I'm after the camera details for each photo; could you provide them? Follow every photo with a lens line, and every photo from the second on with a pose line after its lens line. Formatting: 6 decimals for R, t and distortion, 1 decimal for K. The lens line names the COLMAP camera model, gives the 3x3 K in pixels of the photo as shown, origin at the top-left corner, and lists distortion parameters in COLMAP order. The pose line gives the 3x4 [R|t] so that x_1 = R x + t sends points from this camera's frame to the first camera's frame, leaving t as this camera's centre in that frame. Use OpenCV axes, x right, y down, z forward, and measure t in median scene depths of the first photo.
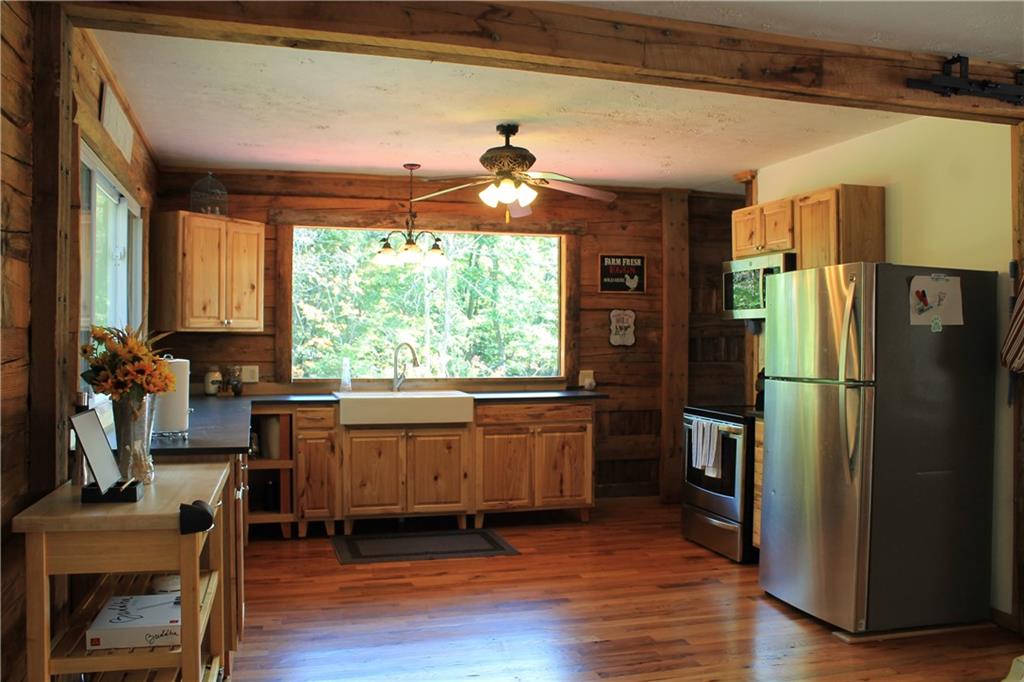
lens RADIAL K [[868.1, 0, 509.1], [0, 868.1, 341.7], [0, 0, 1]] dist [-0.148685, 0.098604]
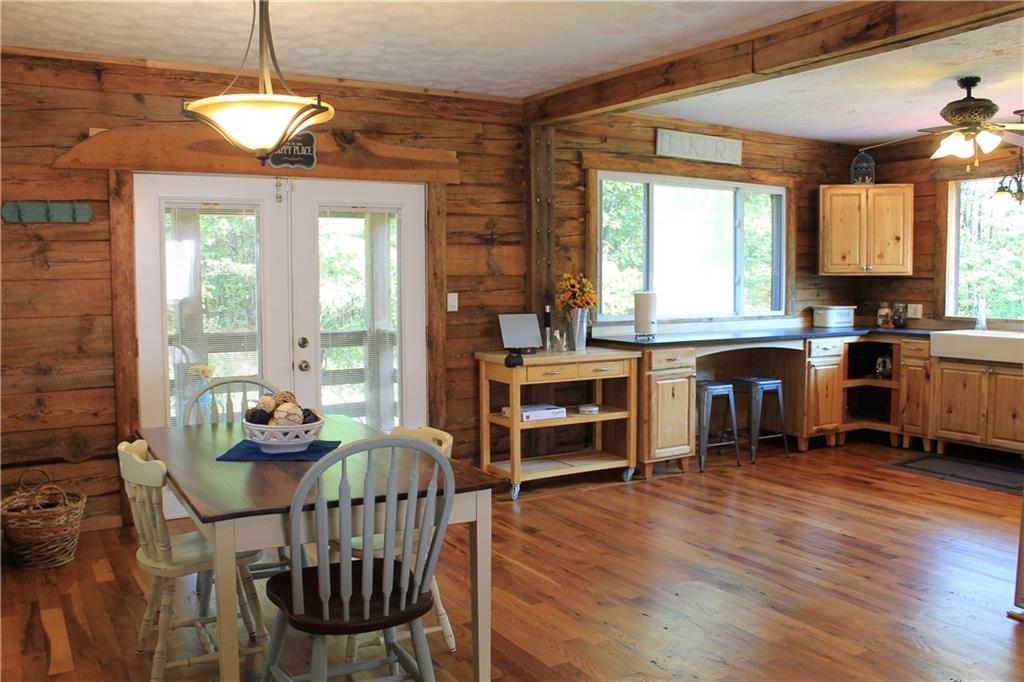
lens RADIAL K [[868.1, 0, 506.7], [0, 868.1, 344.5], [0, 0, 1]] dist [-0.148685, 0.098604]
pose [[0.256331, 0.067381, -0.964238, 0.738953], [0.000455, 0.997559, 0.069831, 0.002162], [0.966589, -0.018339, 0.255675, 0.163687]]
